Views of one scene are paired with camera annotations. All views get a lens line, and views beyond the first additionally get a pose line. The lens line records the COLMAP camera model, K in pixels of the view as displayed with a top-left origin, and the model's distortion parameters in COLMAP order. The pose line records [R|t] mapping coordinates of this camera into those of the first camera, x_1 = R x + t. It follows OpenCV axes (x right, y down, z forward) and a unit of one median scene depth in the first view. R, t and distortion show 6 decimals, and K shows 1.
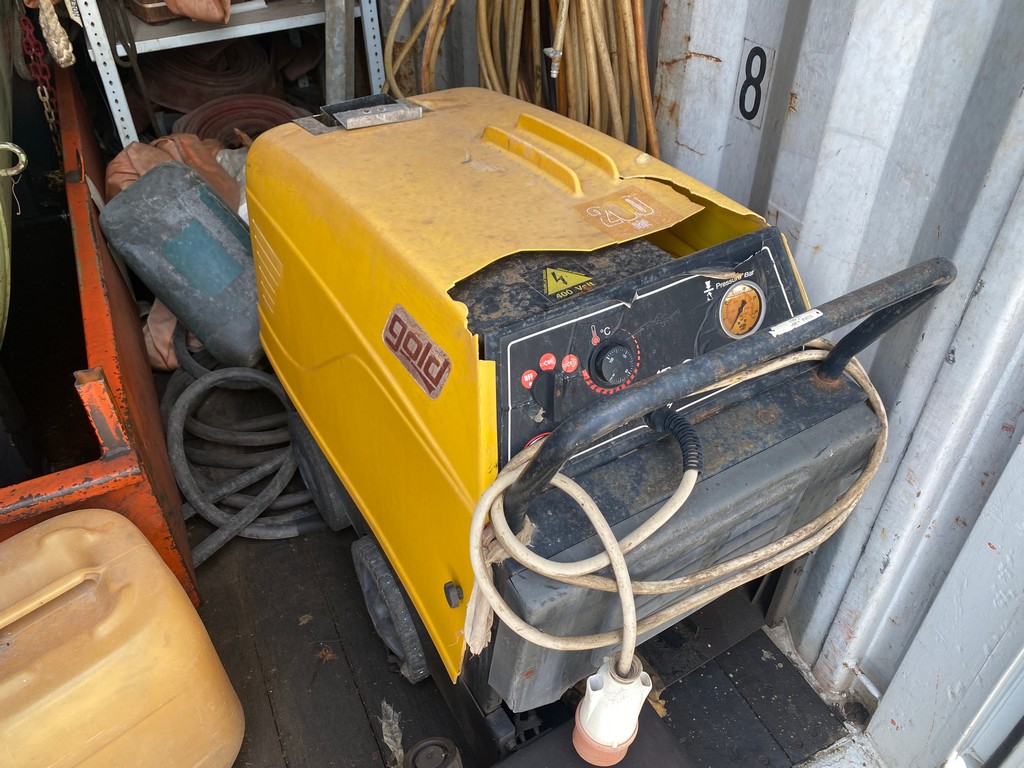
lens RADIAL K [[785.5, 0, 508.3], [0, 785.5, 377.7], [0, 0, 1]] dist [0.018451, -0.027992]
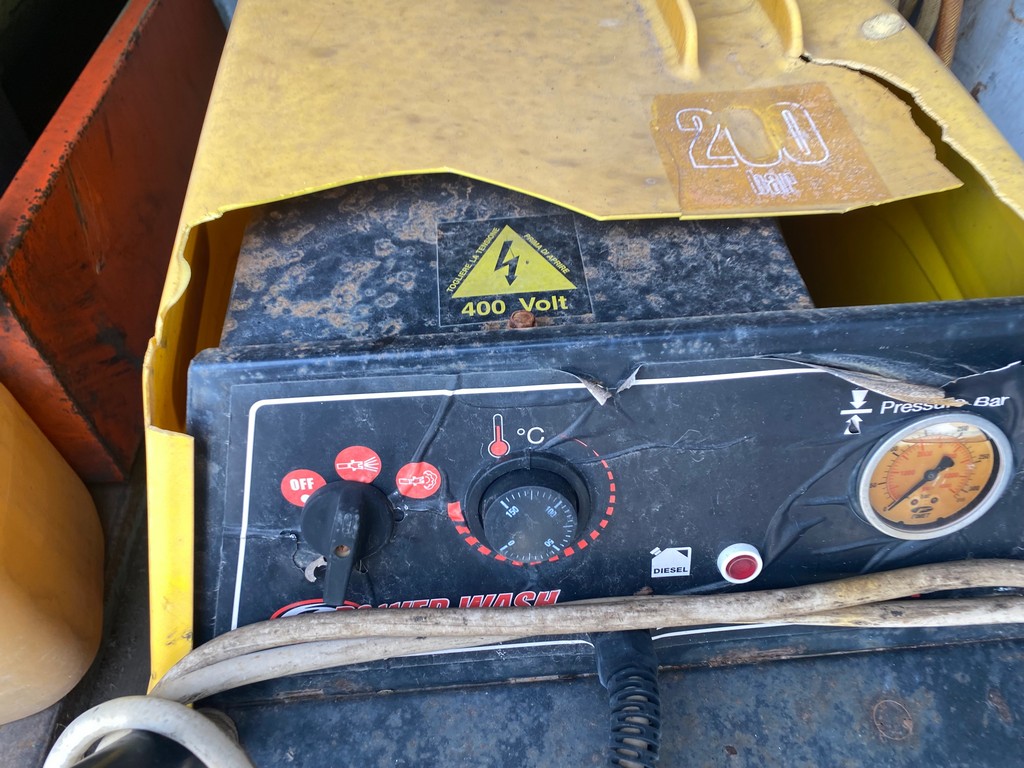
lens RADIAL K [[785.5, 0, 510.8], [0, 785.5, 375.7], [0, 0, 1]] dist [0.018451, -0.027992]
pose [[0.900596, 0.347484, -0.261114, 0.184161], [-0.287032, 0.926569, 0.243068, -0.160337], [0.326403, -0.143958, 0.934204, 0.549282]]
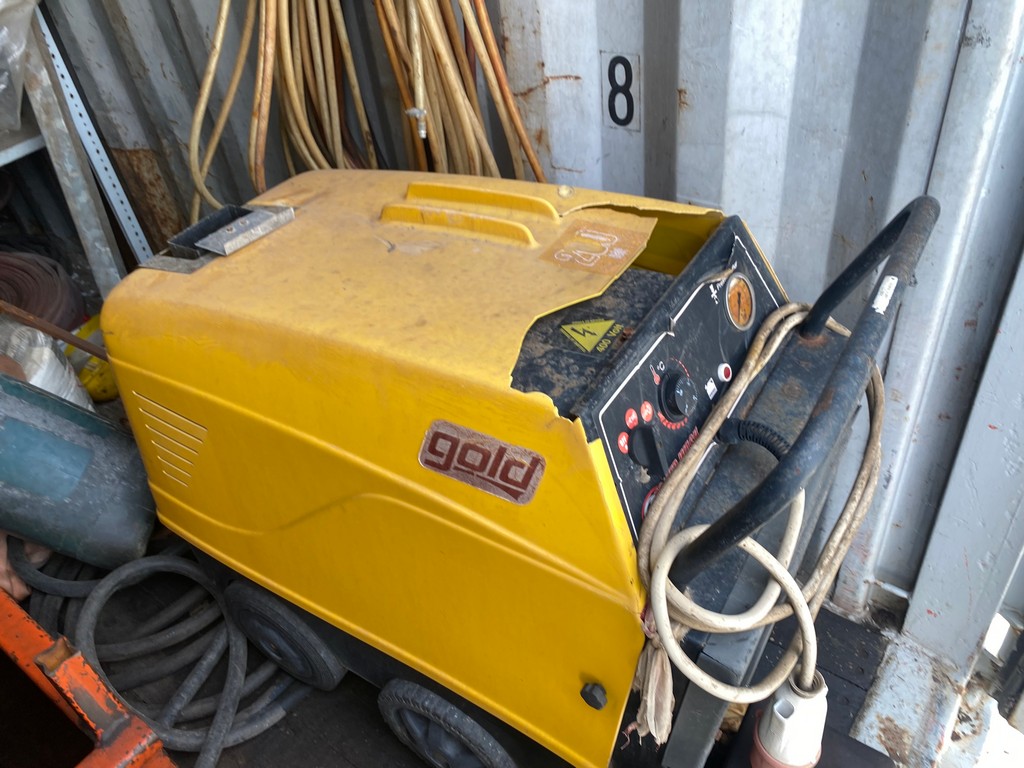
lens RADIAL K [[785.5, 0, 506.5], [0, 785.5, 377.2], [0, 0, 1]] dist [0.018451, -0.027992]
pose [[0.887692, -0.351777, 0.297079, -0.293736], [0.363265, 0.931520, 0.017572, -0.116987], [-0.282916, 0.092320, 0.954691, 0.118676]]
